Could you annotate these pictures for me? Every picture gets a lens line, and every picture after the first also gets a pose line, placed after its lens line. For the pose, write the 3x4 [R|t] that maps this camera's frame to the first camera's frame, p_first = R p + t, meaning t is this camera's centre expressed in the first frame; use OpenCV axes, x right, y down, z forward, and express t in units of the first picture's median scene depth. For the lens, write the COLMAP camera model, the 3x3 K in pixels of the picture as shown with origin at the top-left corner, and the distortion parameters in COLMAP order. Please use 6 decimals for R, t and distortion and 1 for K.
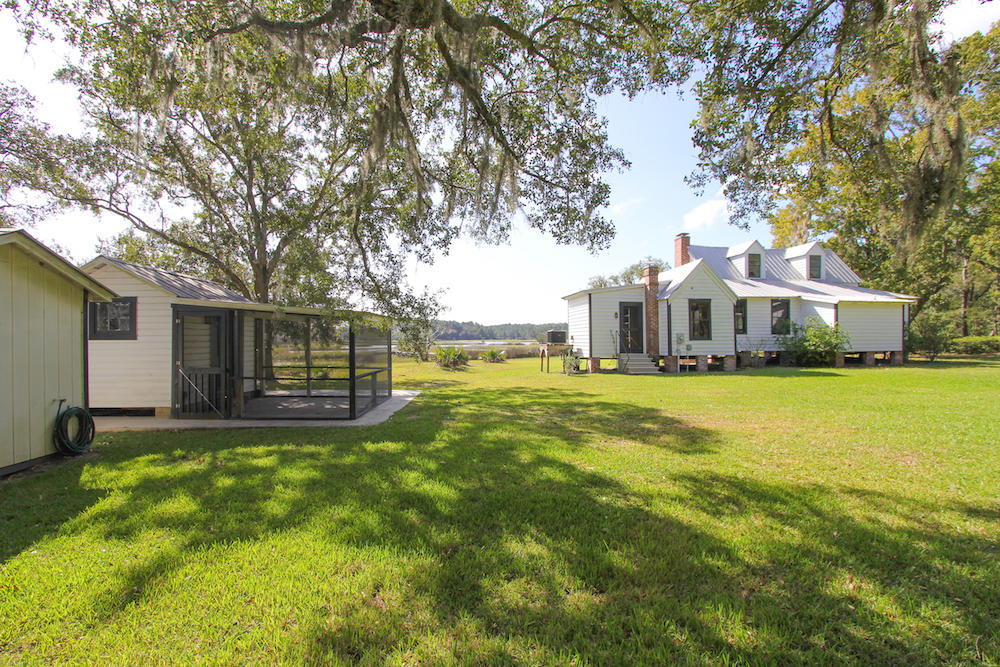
lens RADIAL K [[468.3, 0, 500.9], [0, 468.3, 336.0], [0, 0, 1]] dist [-0.003788, -0.000231]
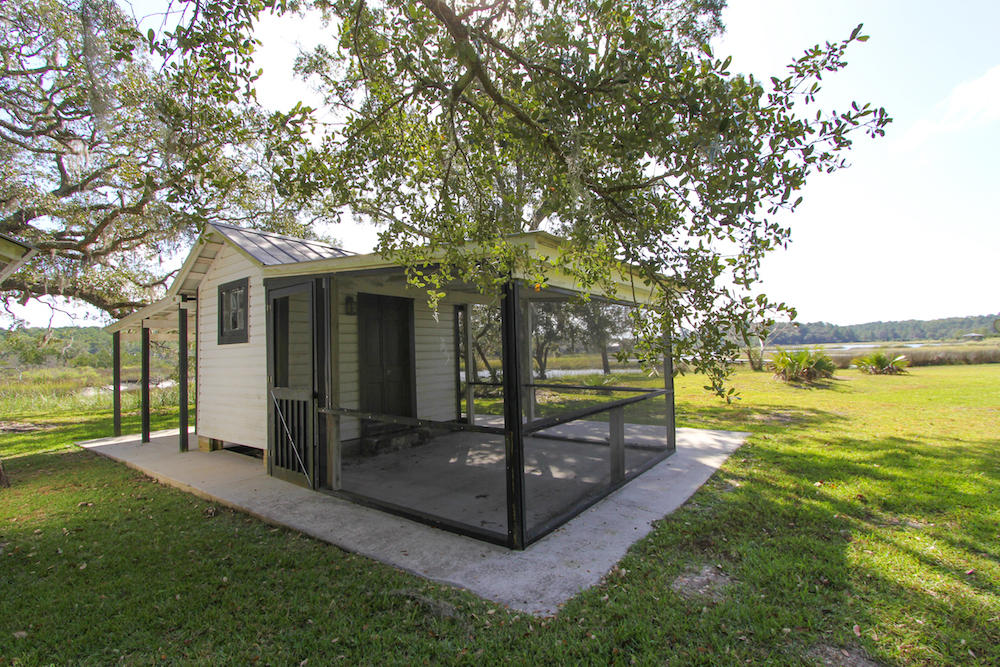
lens RADIAL K [[468.3, 0, 503.6], [0, 468.3, 334.4], [0, 0, 1]] dist [-0.003788, -0.000231]
pose [[0.789519, -0.043863, -0.612157, -0.037674], [0.031178, 0.999021, -0.031373, 0.010756], [0.612934, 0.005684, 0.790114, 0.266807]]
